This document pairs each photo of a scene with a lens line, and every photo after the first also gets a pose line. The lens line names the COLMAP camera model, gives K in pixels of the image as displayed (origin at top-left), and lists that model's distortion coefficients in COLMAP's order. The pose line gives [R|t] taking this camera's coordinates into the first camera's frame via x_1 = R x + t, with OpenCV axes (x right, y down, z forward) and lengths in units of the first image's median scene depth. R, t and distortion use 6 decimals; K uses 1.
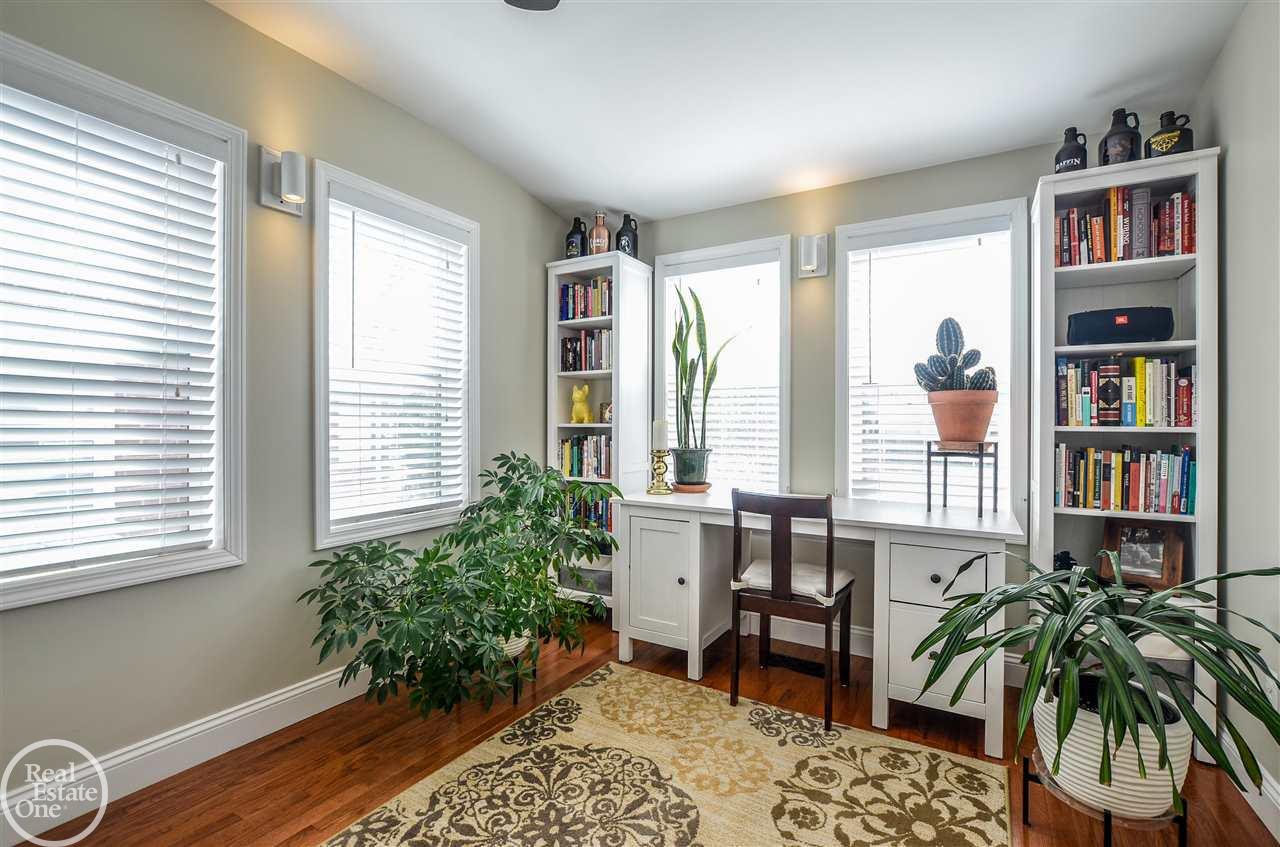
lens RADIAL K [[557.4, 0, 656.0], [0, 557.4, 421.4], [0, 0, 1]] dist [-0.021593, 0.007449]
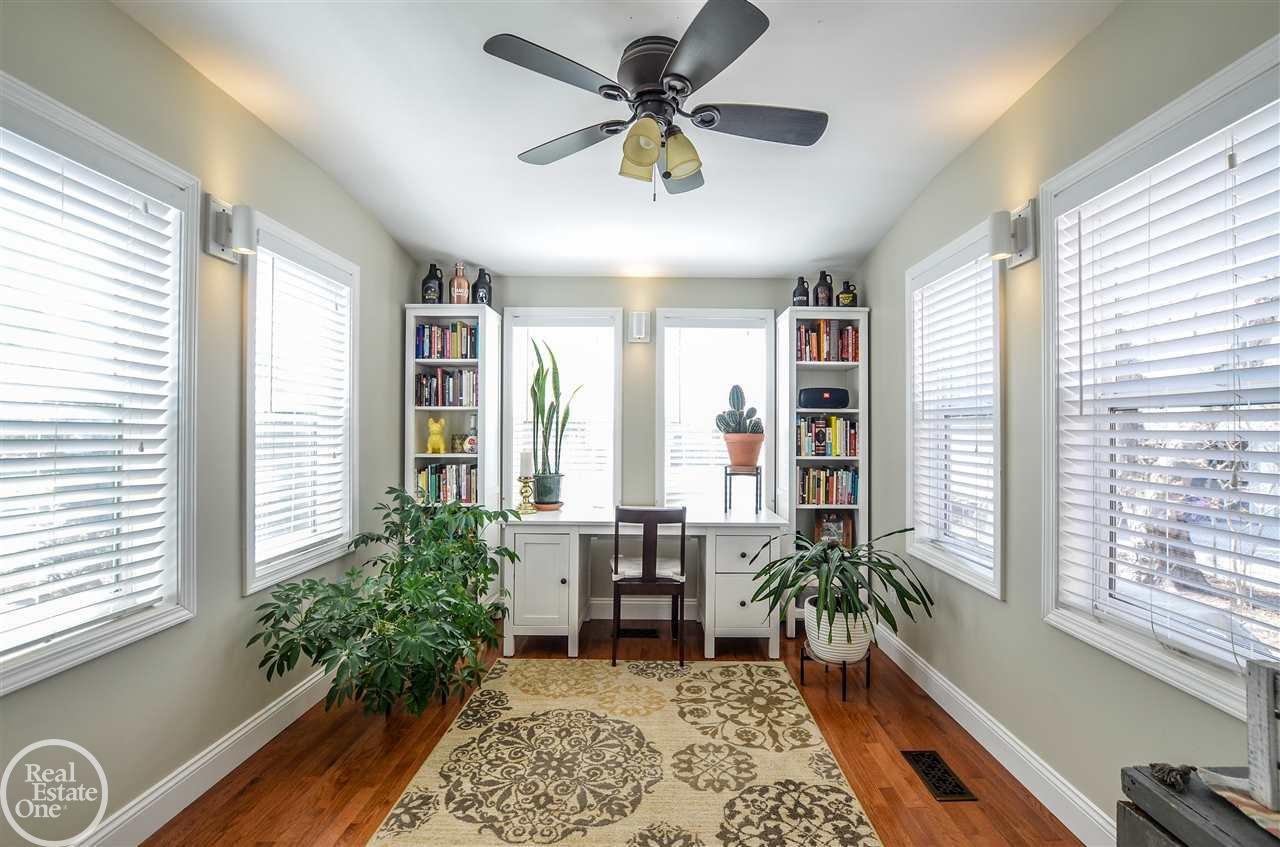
lens RADIAL K [[557.4, 0, 656.0], [0, 557.4, 421.4], [0, 0, 1]] dist [-0.021593, 0.007449]
pose [[0.866163, 0.008279, 0.499693, -0.484214], [-0.003498, 0.999939, -0.010504, -0.077814], [-0.499749, 0.007350, 0.866139, -0.247884]]
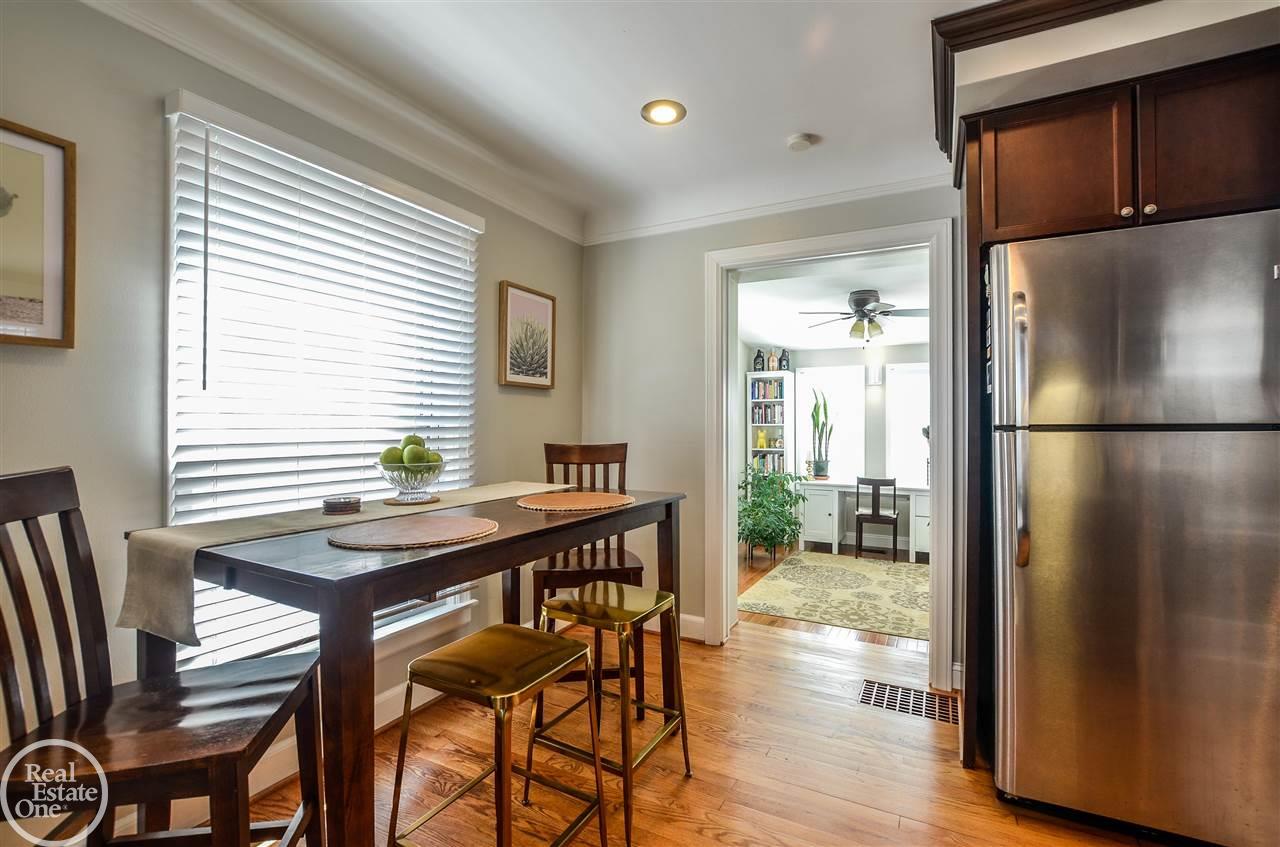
lens RADIAL K [[557.4, 0, 656.0], [0, 557.4, 421.4], [0, 0, 1]] dist [-0.021593, 0.007449]
pose [[0.998966, -0.000814, 0.045466, -0.993821], [0.001050, 0.999986, -0.005173, -0.138080], [-0.045461, 0.005216, 0.998952, -1.704802]]
